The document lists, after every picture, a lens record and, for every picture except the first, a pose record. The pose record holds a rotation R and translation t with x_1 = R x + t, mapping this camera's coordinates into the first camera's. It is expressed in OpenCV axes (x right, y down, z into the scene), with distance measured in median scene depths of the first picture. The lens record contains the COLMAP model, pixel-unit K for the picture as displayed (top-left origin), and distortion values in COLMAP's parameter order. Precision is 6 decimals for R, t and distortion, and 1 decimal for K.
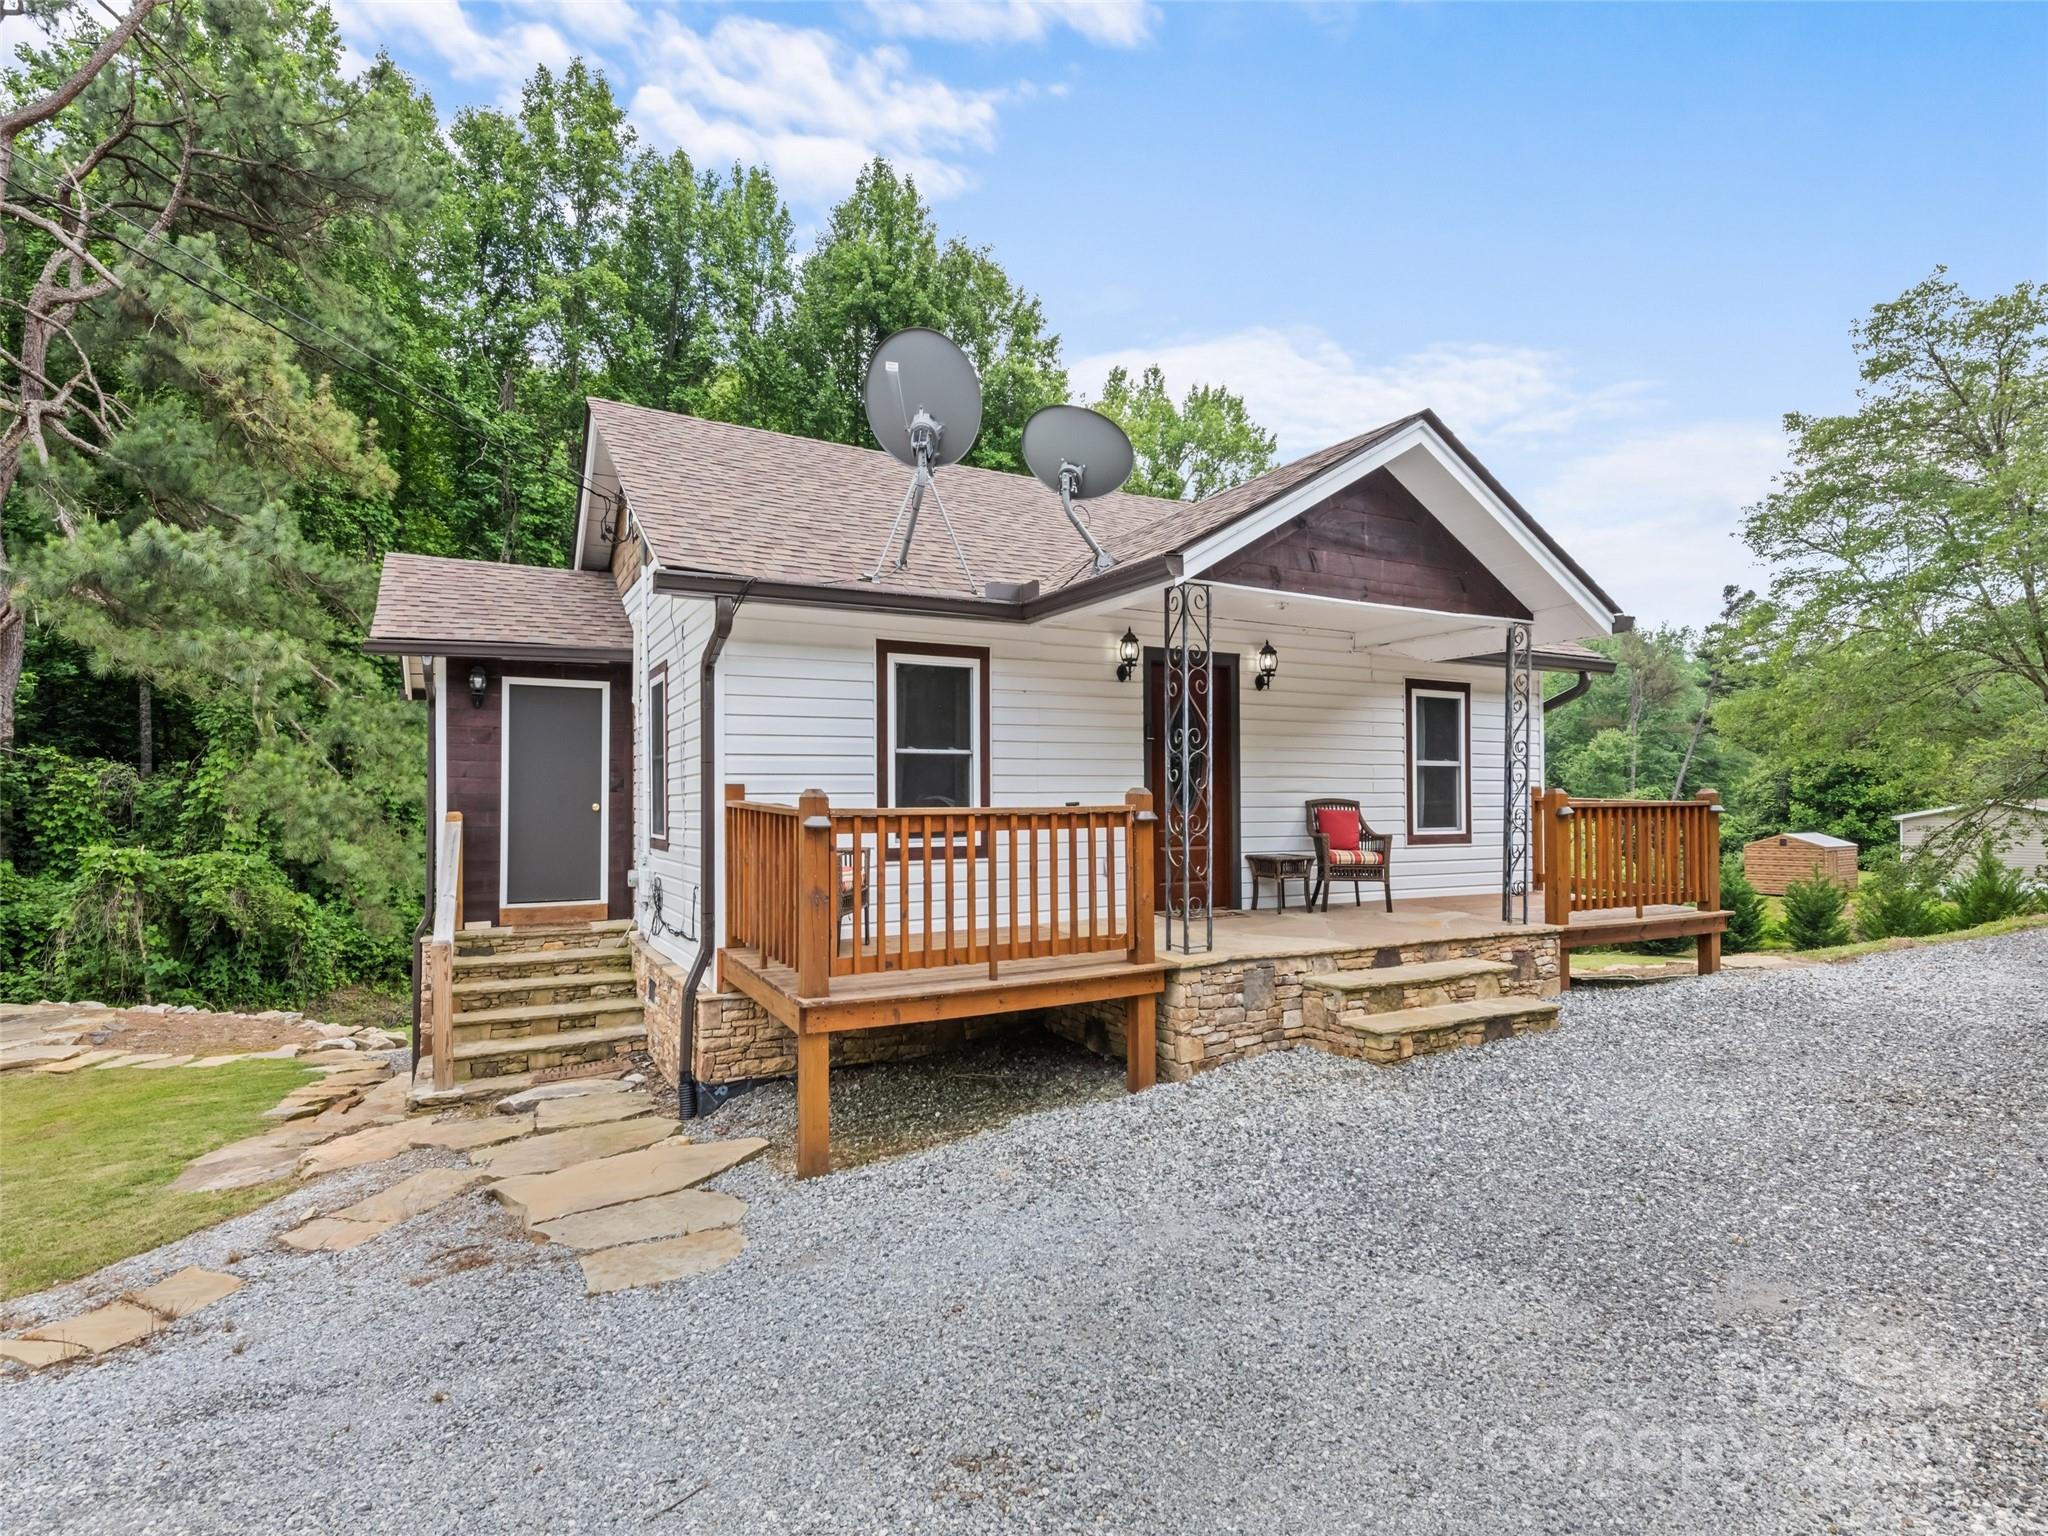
lens RADIAL K [[1029.8, 0, 1025.2], [0, 1029.8, 784.9], [0, 0, 1]] dist [0.016305, -0.006549]
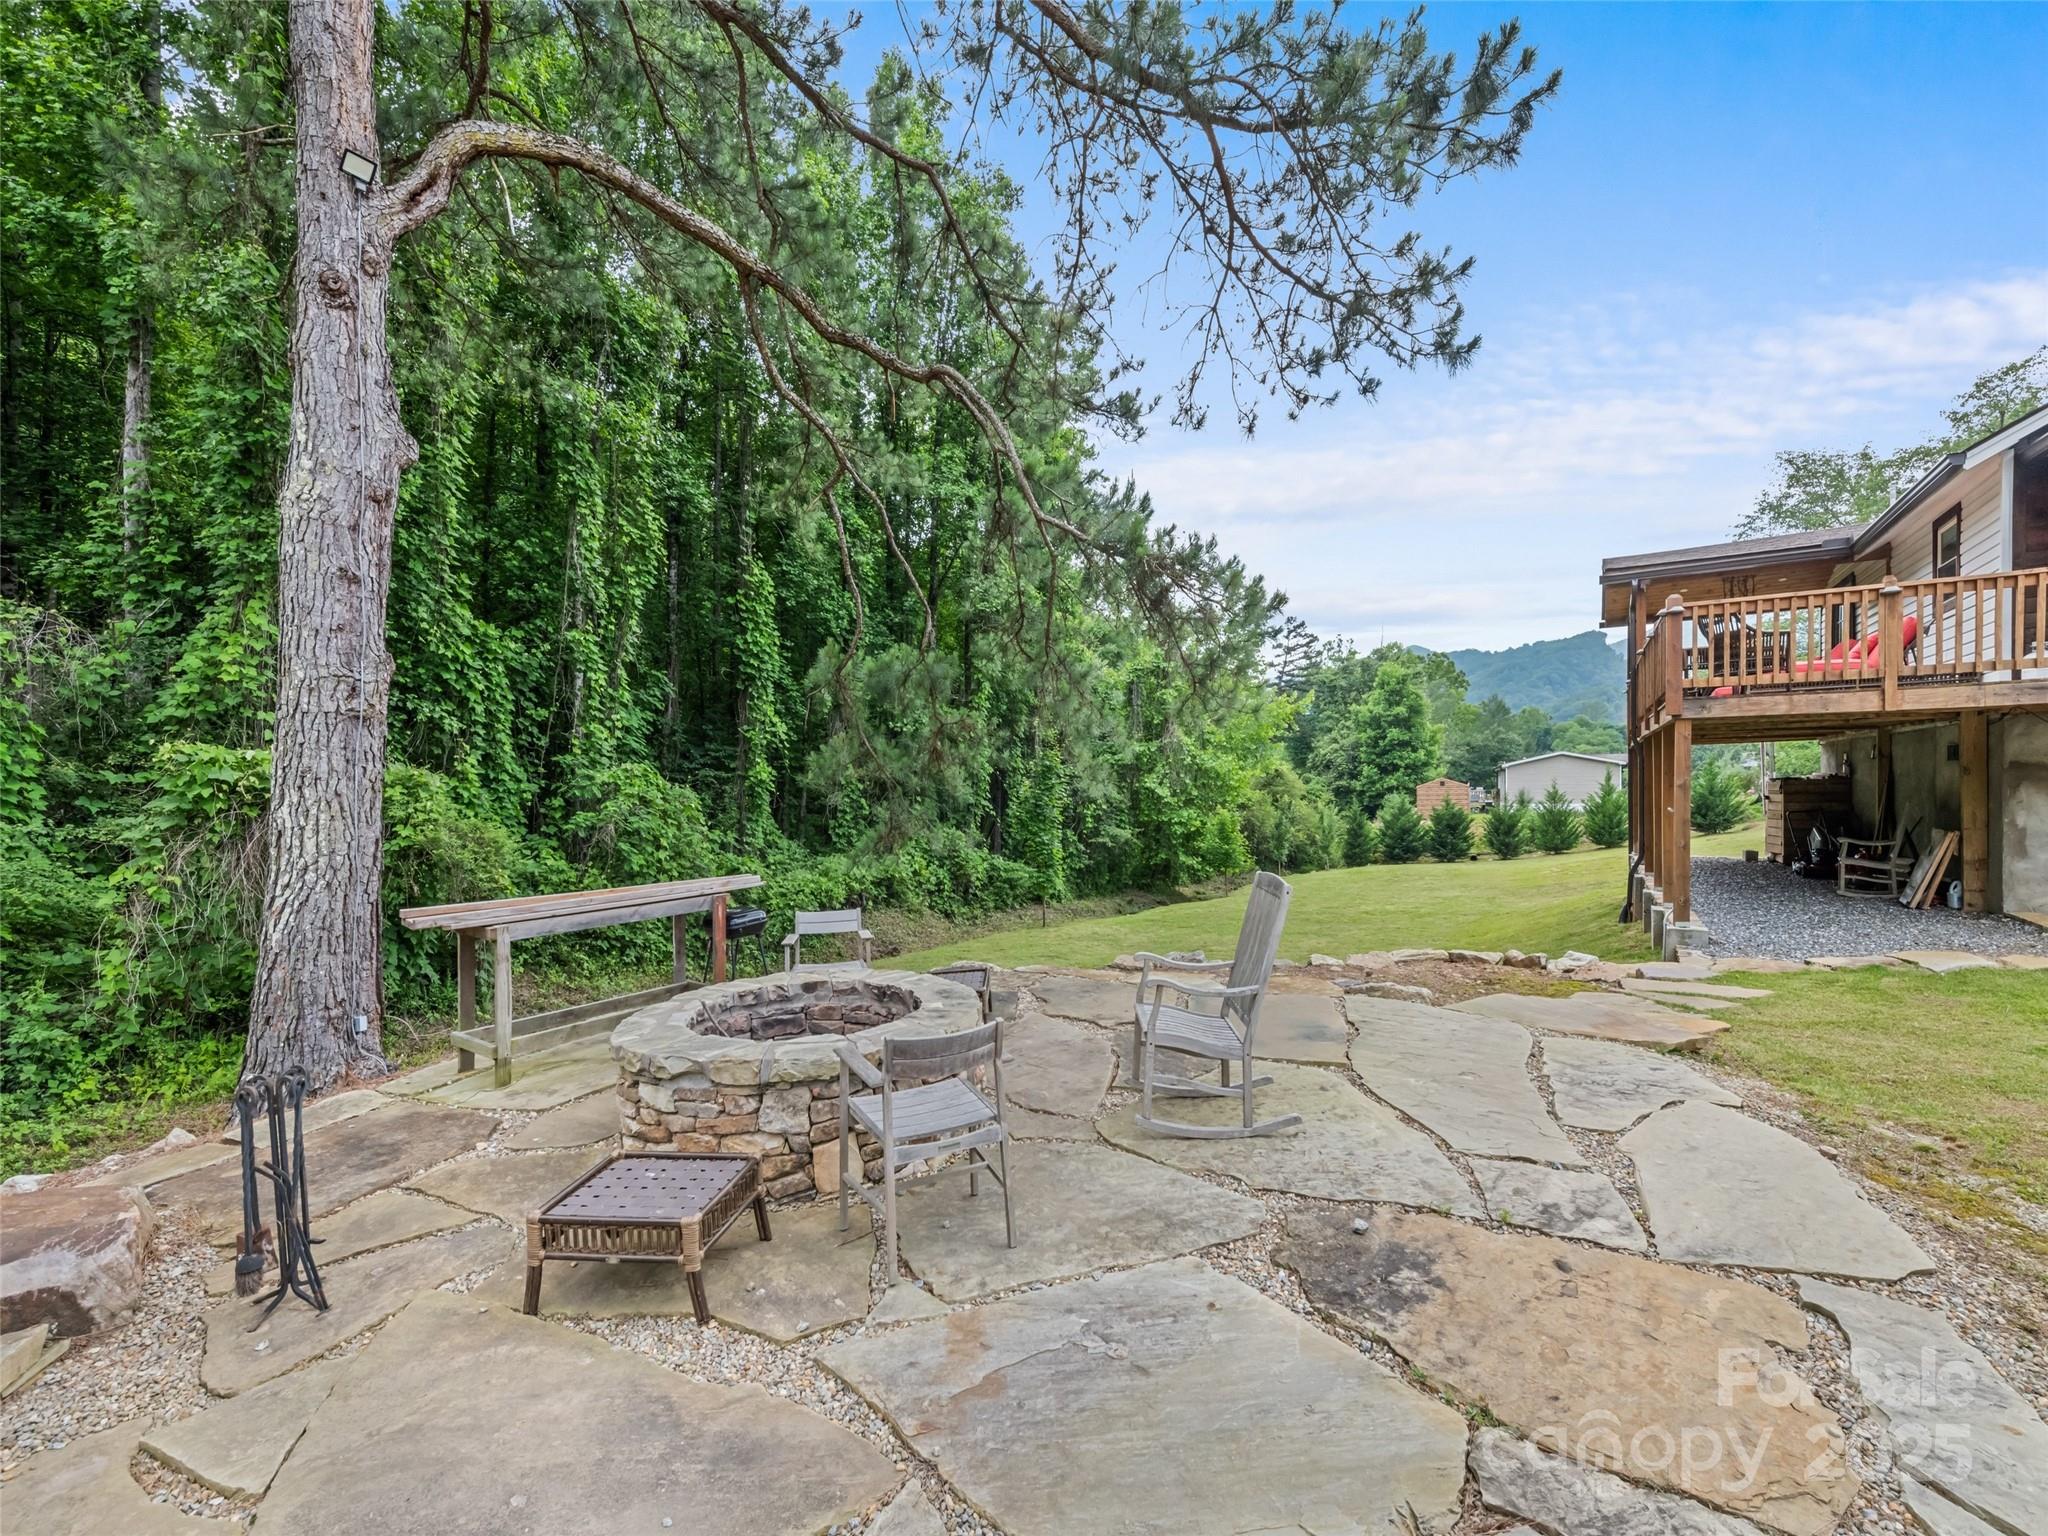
lens RADIAL K [[867.4, 0, 1016.2], [0, 867.4, 808.6], [0, 0, 1]] dist [0.009682, -0.000158]
pose [[0.876033, -0.023853, 0.481661, -1.070821], [0.006368, 0.999261, 0.037903, 0.111884], [-0.482209, -0.030138, 0.875538, 0.595837]]
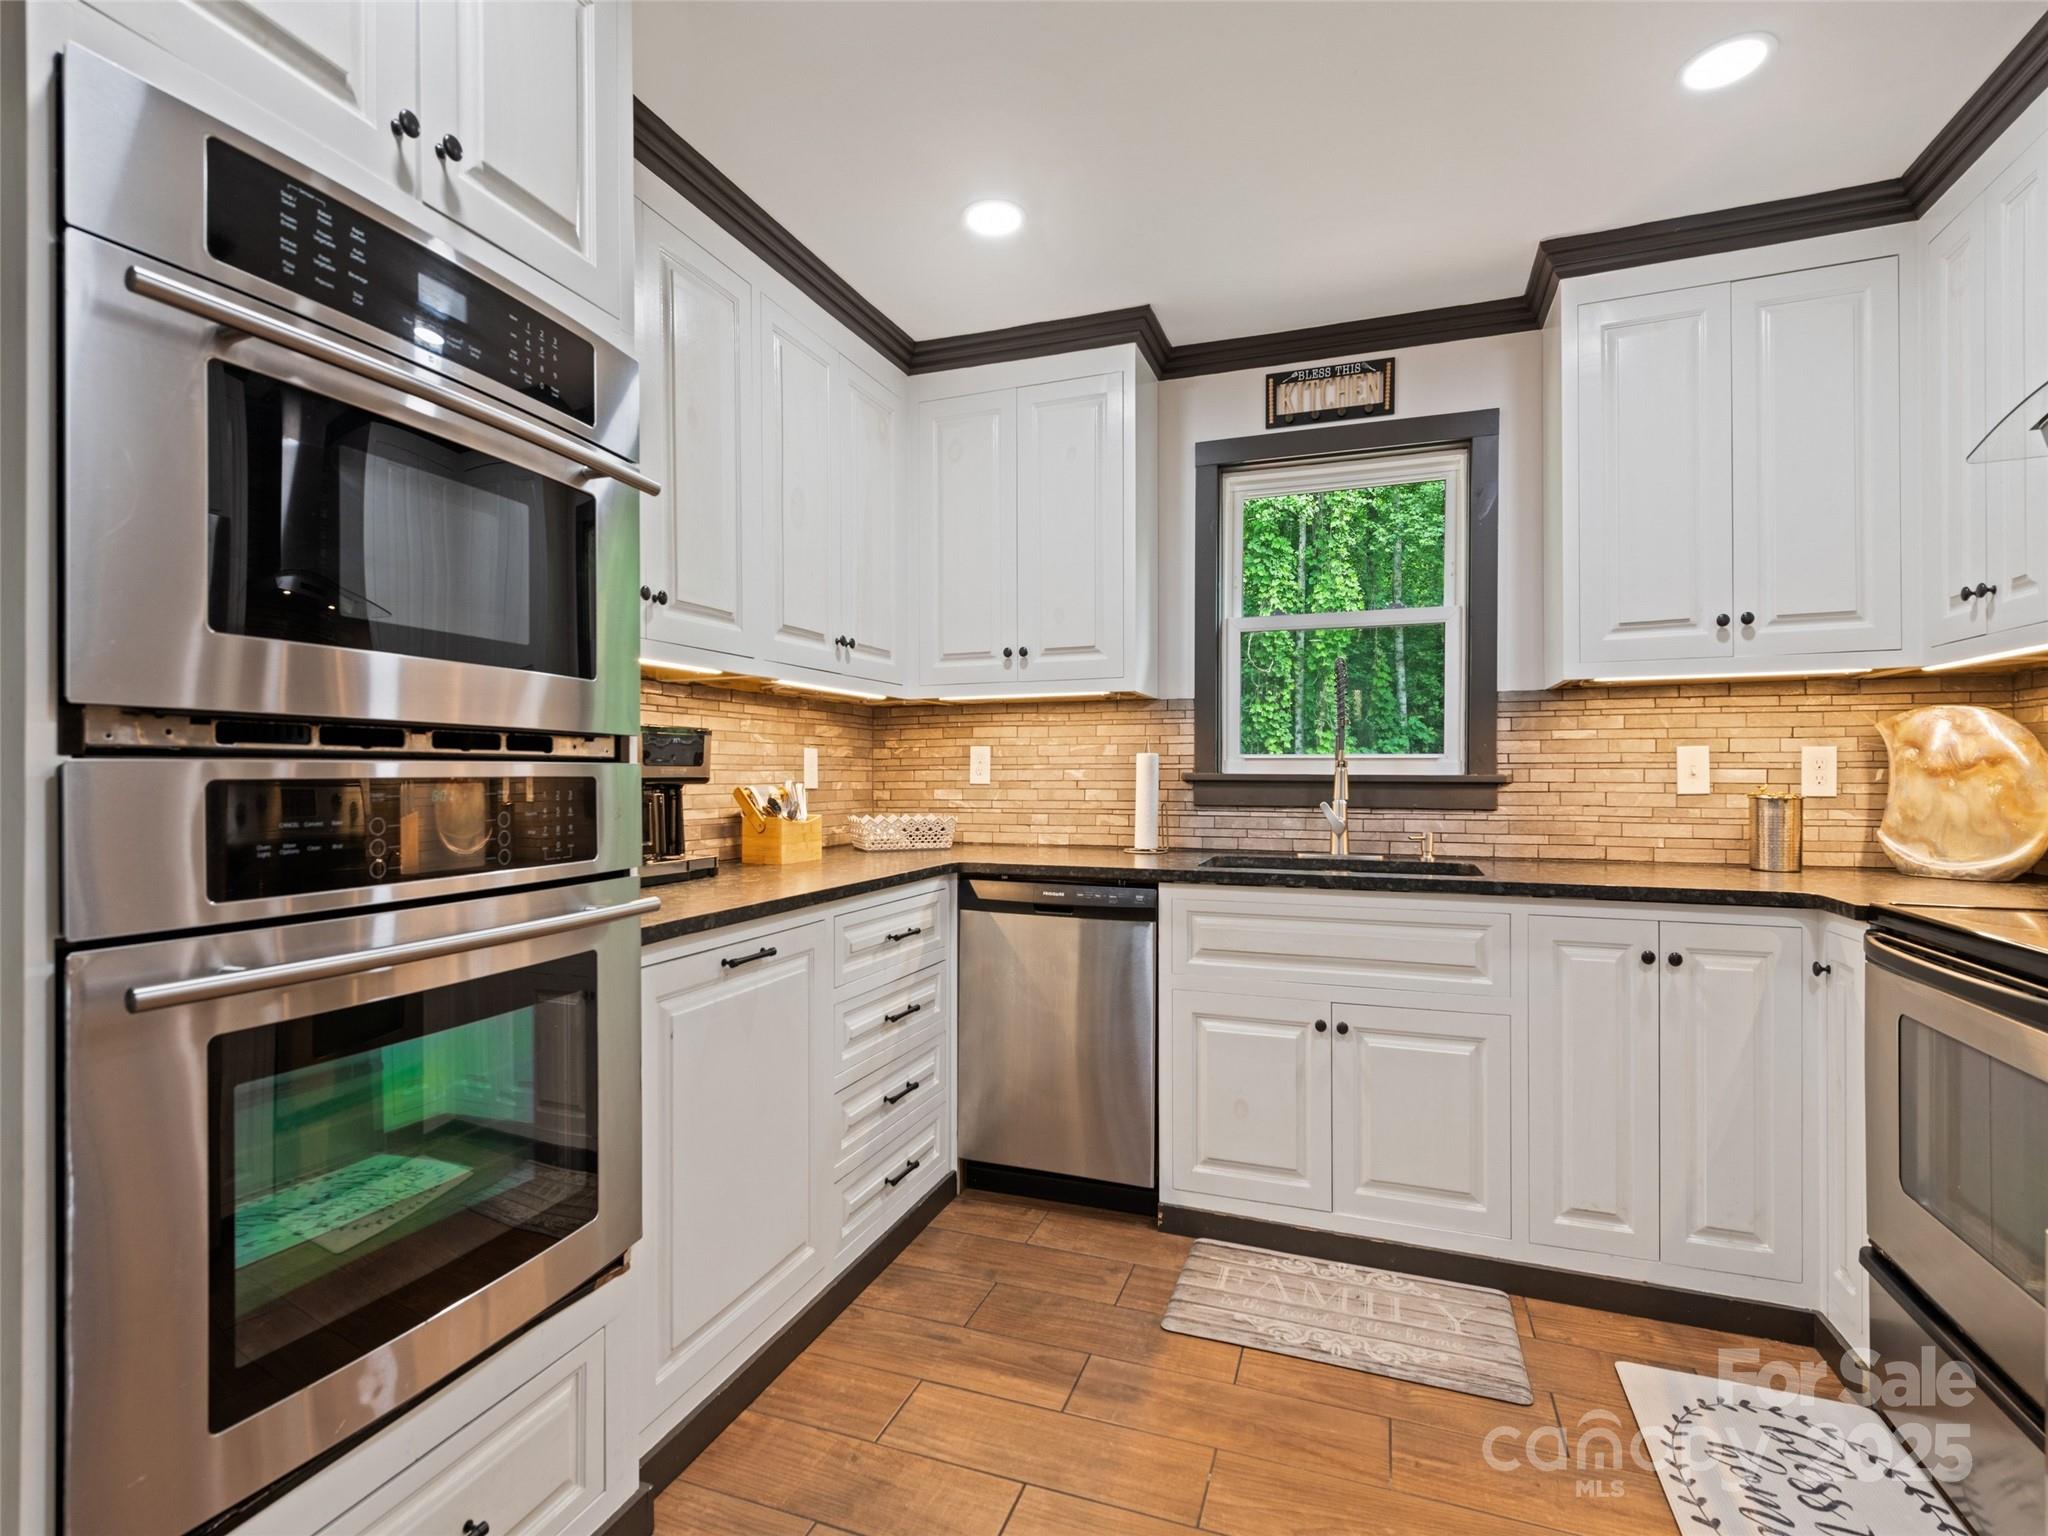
lens RADIAL K [[992.8, 0, 1002.7], [0, 992.8, 775.6], [0, 0, 1]] dist [0.015381, -0.006631]
pose [[0.657716, 0.002403, -0.753262, -0.140445], [0.011495, 0.999846, 0.013227, -0.000771], [0.753178, -0.017358, 0.657587, 0.626429]]
